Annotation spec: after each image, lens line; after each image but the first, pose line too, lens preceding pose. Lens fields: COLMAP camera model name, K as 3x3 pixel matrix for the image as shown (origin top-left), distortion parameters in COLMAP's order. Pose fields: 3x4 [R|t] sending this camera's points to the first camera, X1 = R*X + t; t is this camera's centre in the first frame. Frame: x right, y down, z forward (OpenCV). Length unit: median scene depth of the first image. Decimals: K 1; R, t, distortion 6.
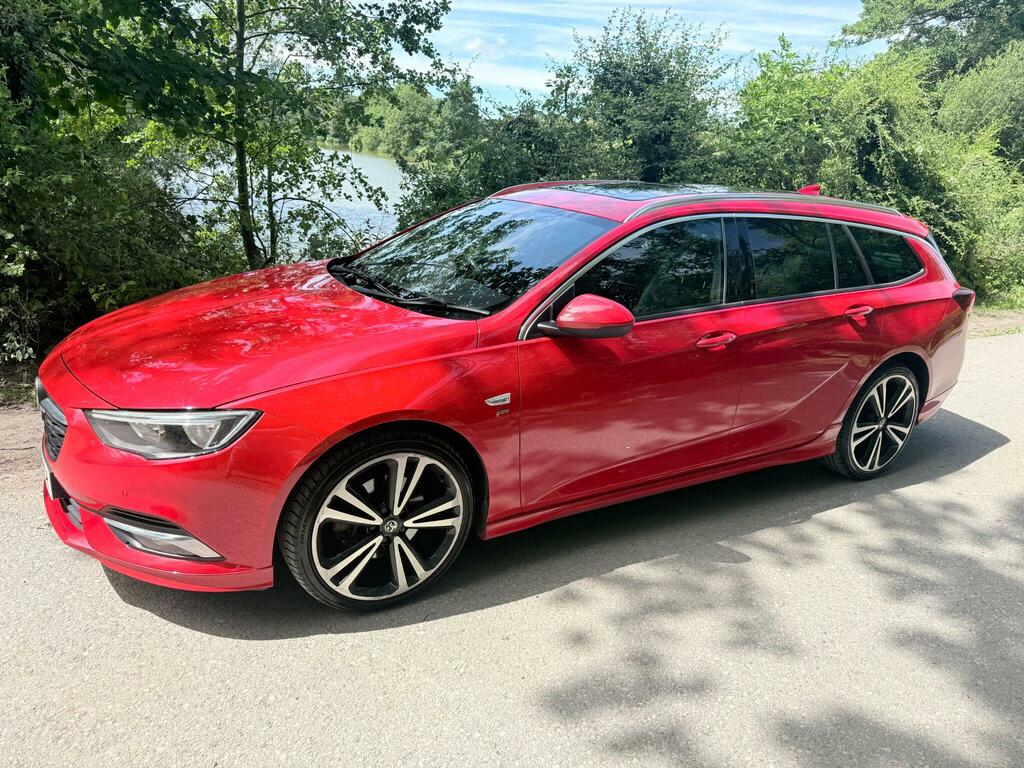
lens RADIAL K [[765.1, 0, 530.6], [0, 765.1, 388.1], [0, 0, 1]] dist [0.020401, -0.003379]
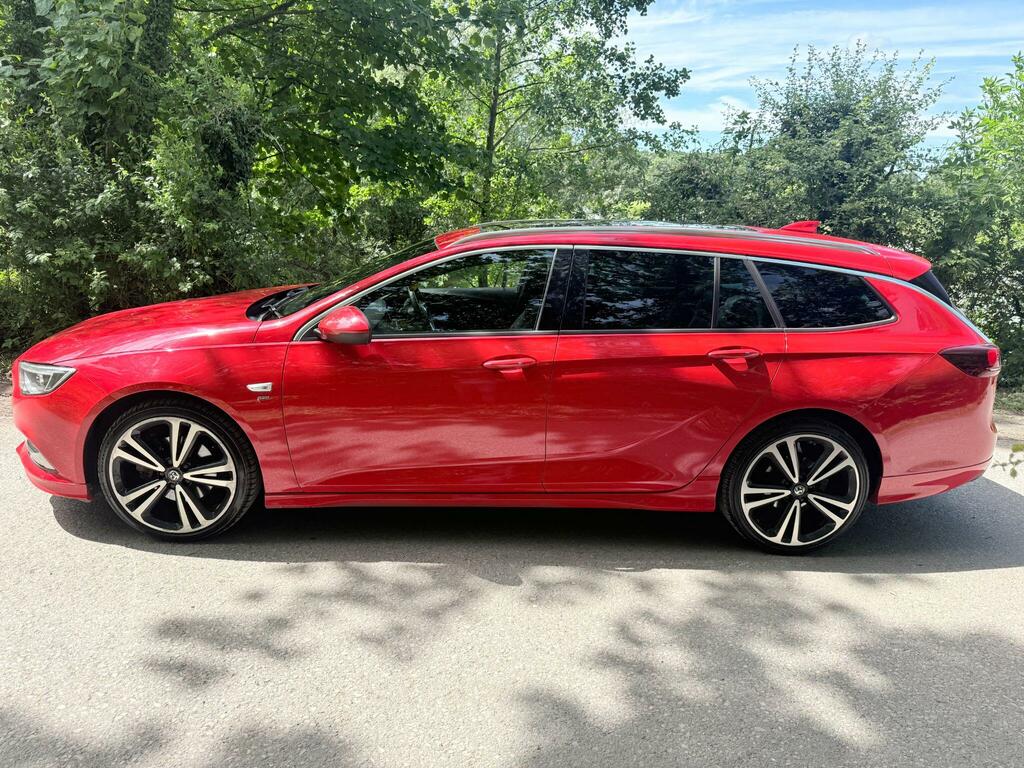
lens RADIAL K [[725.3, 0, 512.0], [0, 725.3, 384.0], [0, 0, 1]] dist [-0.002061, -0.010932]
pose [[0.864780, 0.099702, -0.492153, 0.603066], [-0.131258, 0.990897, -0.029899, -0.005672], [0.484692, 0.090455, 0.869995, 0.141313]]
